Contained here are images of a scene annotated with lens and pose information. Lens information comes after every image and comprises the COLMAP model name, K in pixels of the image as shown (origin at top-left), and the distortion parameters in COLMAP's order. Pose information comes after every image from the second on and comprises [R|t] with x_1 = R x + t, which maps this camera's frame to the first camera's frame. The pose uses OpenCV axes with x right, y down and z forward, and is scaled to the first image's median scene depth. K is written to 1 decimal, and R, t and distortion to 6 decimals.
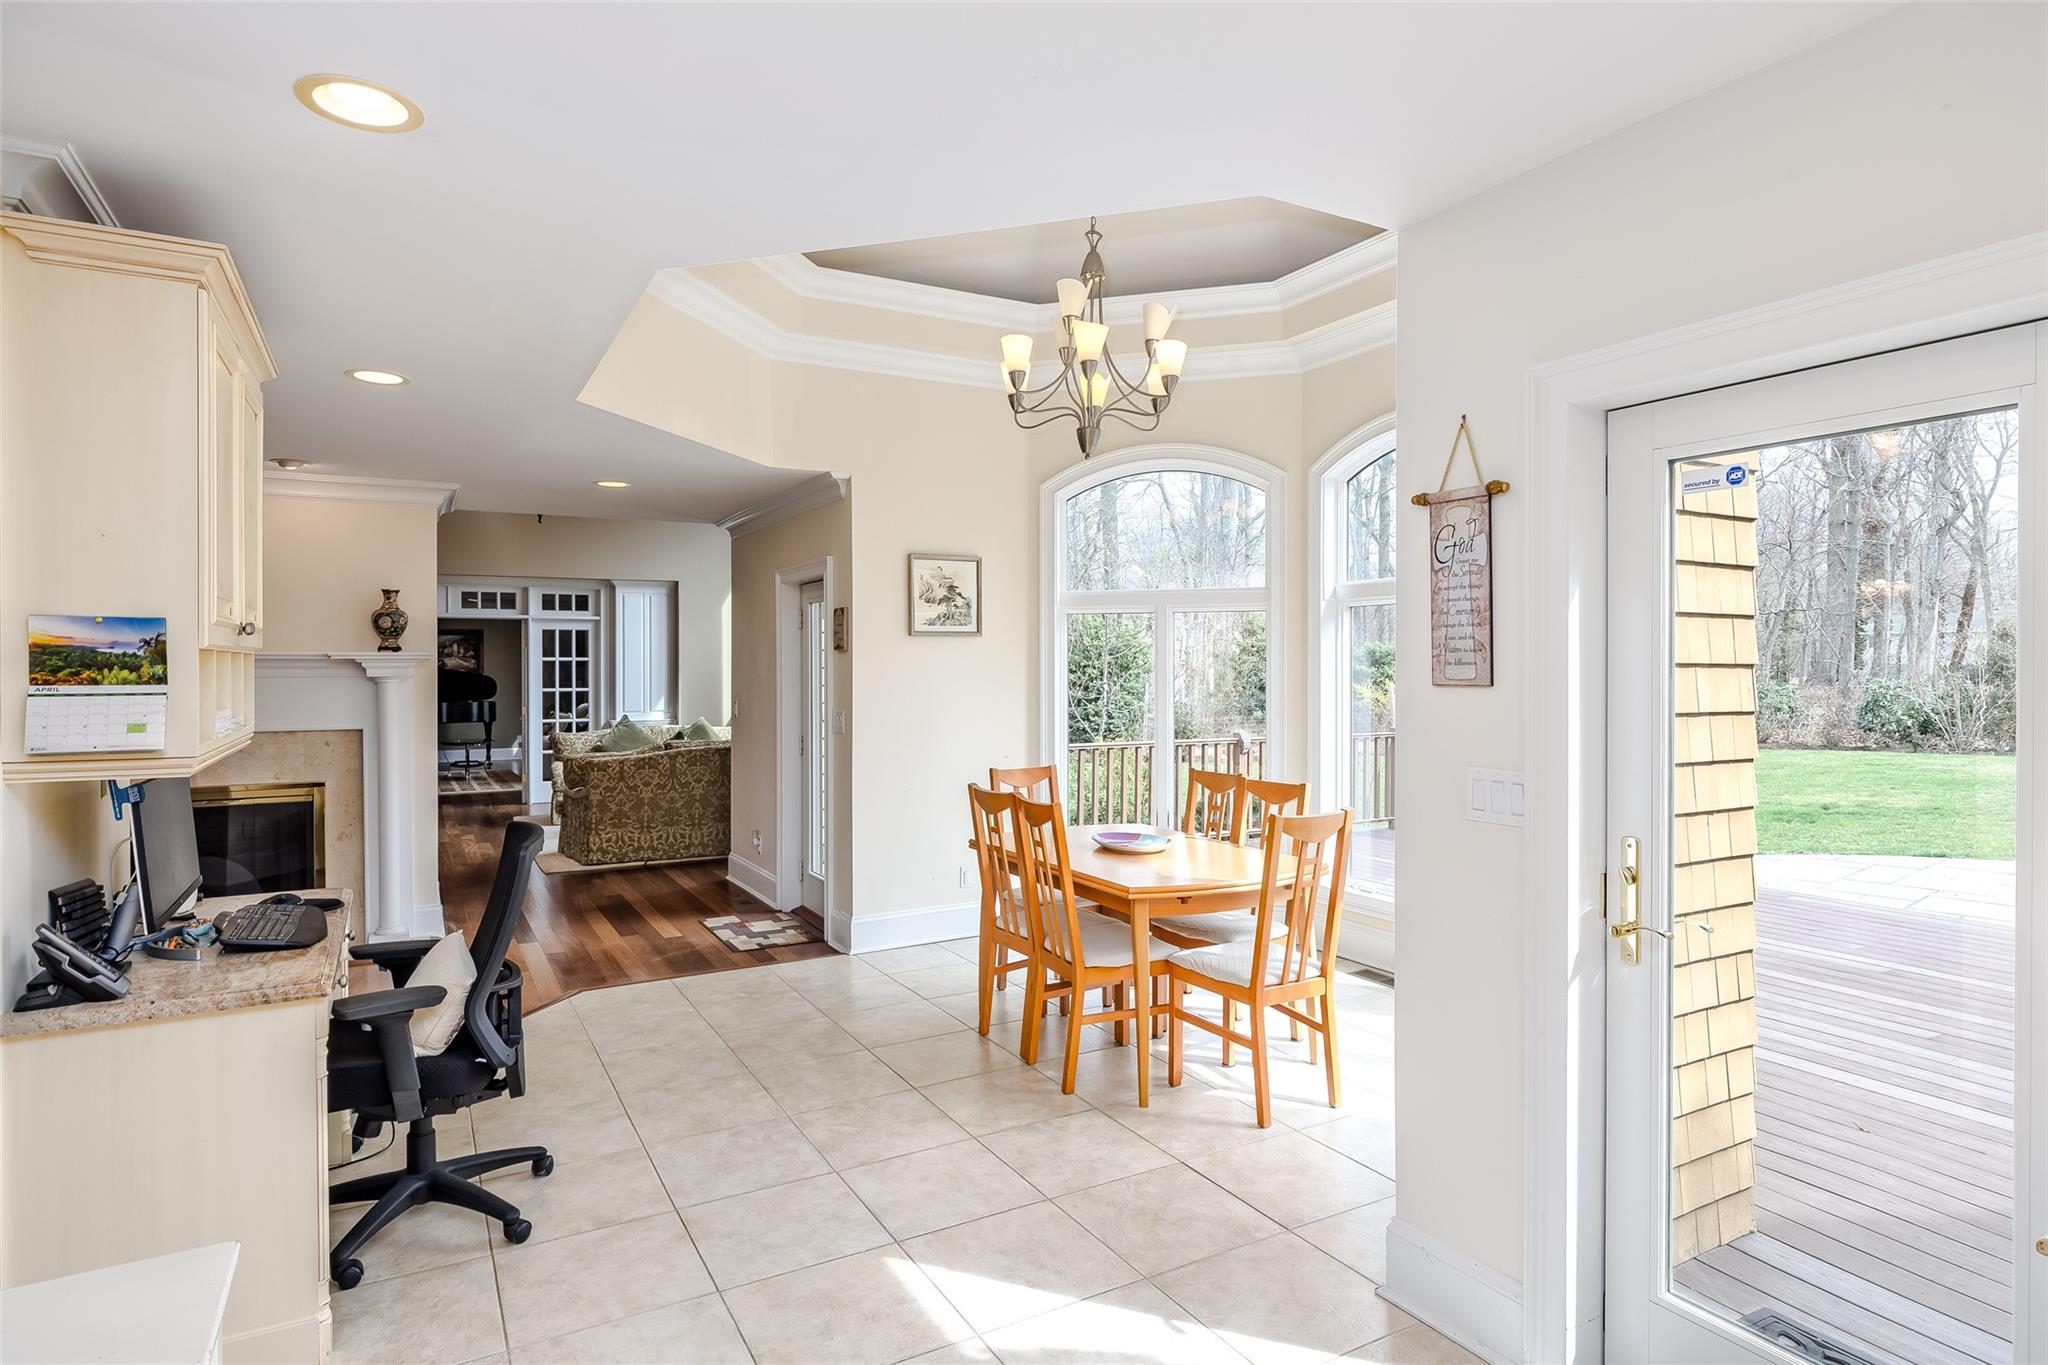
lens RADIAL K [[1108.0, 0, 1028.8], [0, 1108.0, 675.8], [0, 0, 1]] dist [-0.004141, 0.001724]
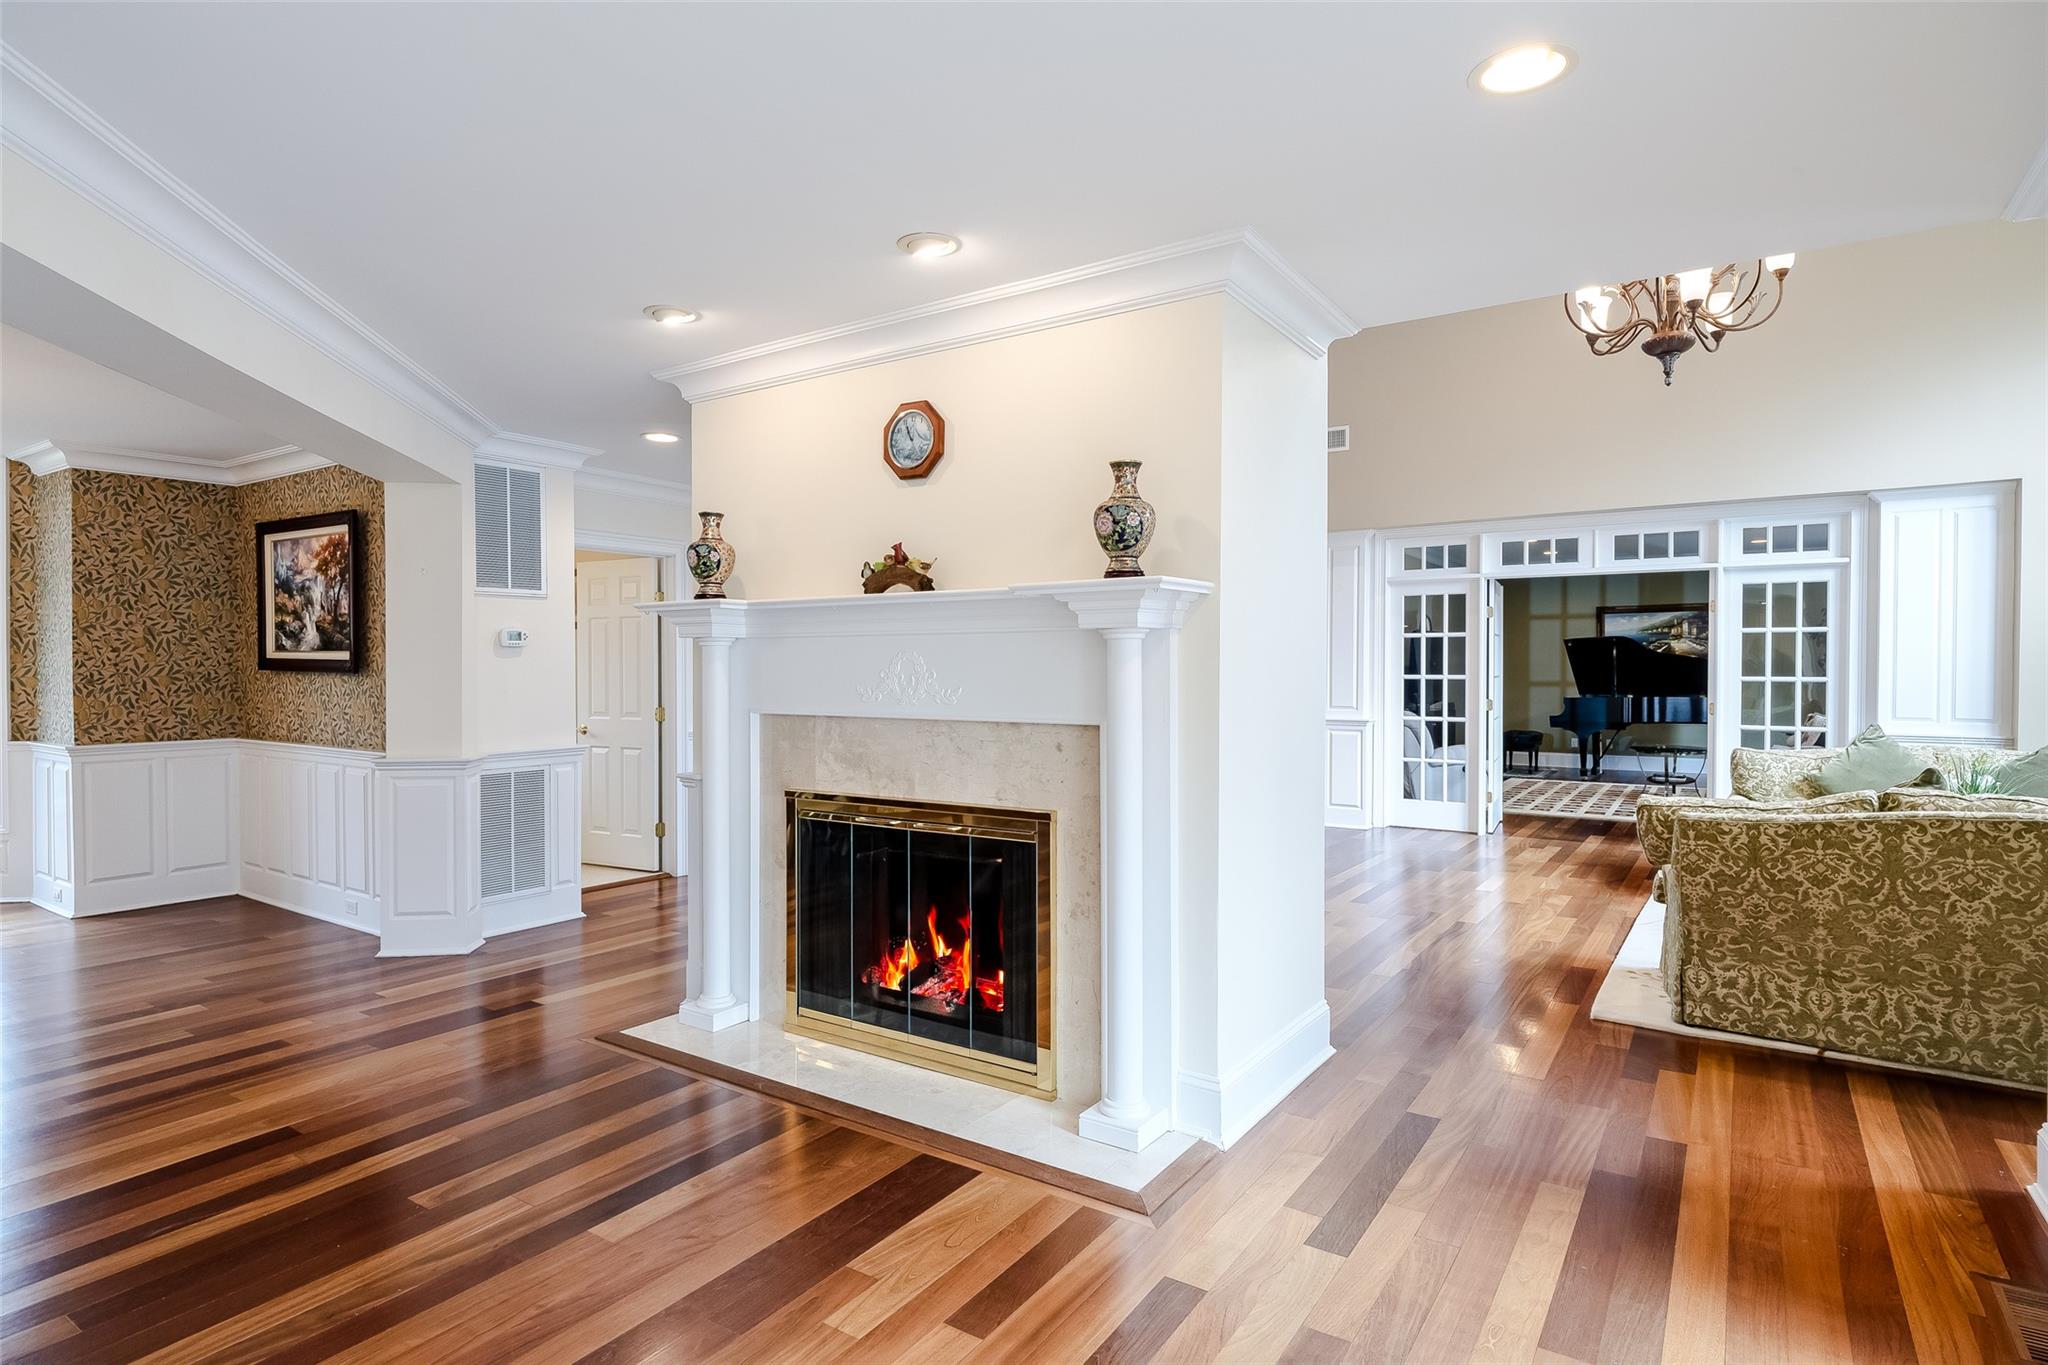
lens RADIAL K [[1074.0, 0, 1010.3], [0, 1074.0, 684.9], [0, 0, 1]] dist [-0.000305, -0.000192]
pose [[0.442033, 0.019916, -0.896778, -0.069732], [-0.008836, 0.999802, 0.017849, 0.009174], [0.896955, 0.000035, 0.442121, 0.350749]]
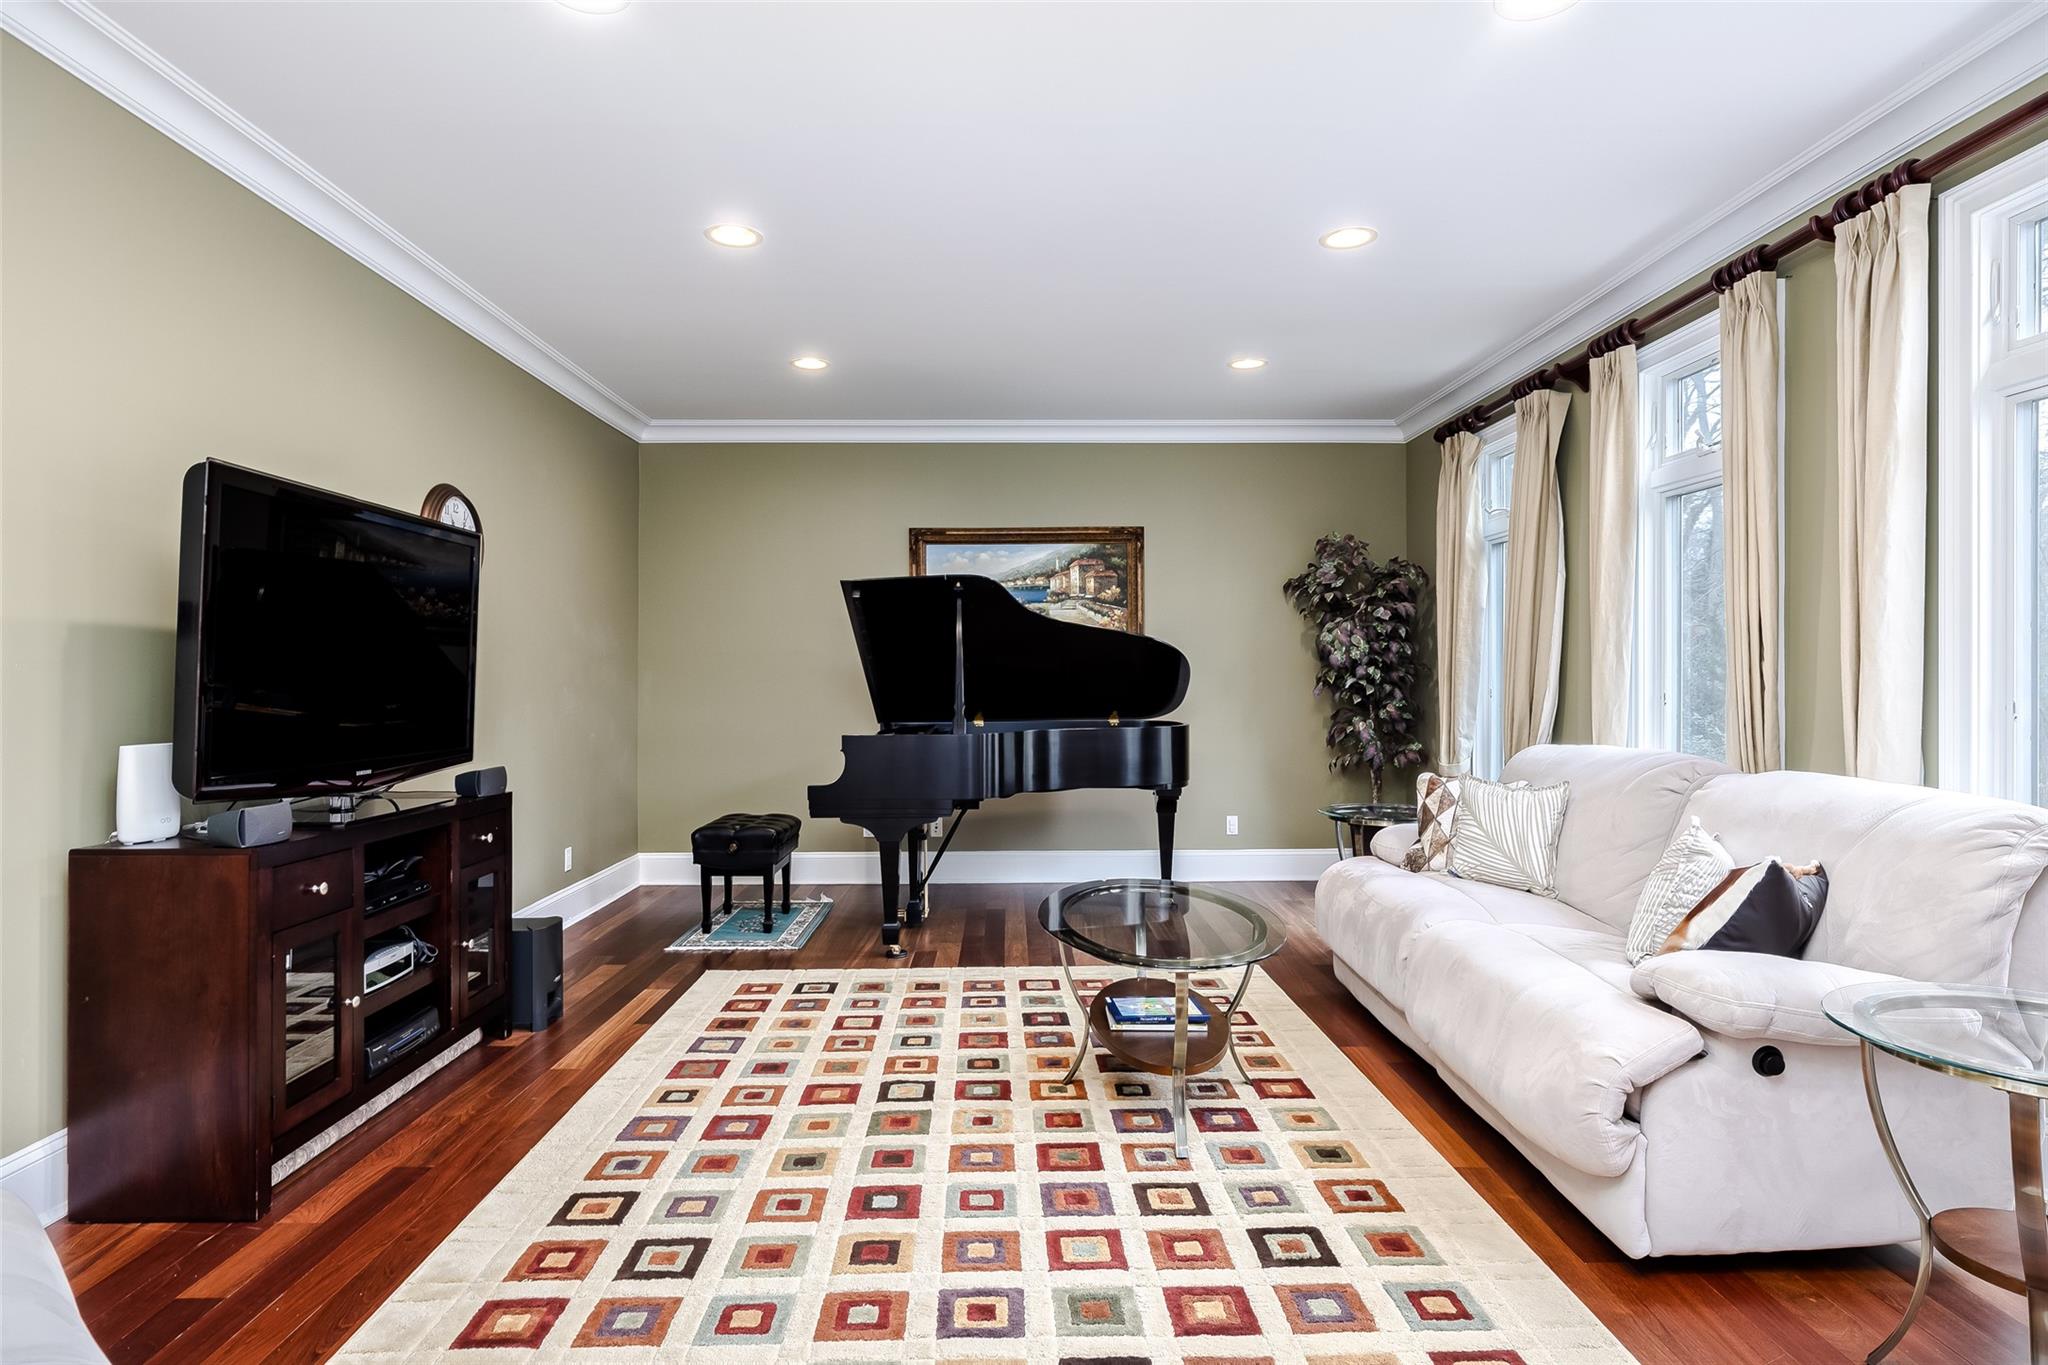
lens RADIAL K [[1108.0, 0, 1029.5], [0, 1108.0, 701.3], [0, 0, 1]] dist [-0.004141, 0.001724]
pose [[0.879837, 0.006687, -0.475229, -0.528452], [0.001501, 0.999857, 0.016848, 0.015413], [0.475274, -0.015537, 0.879701, 0.990970]]
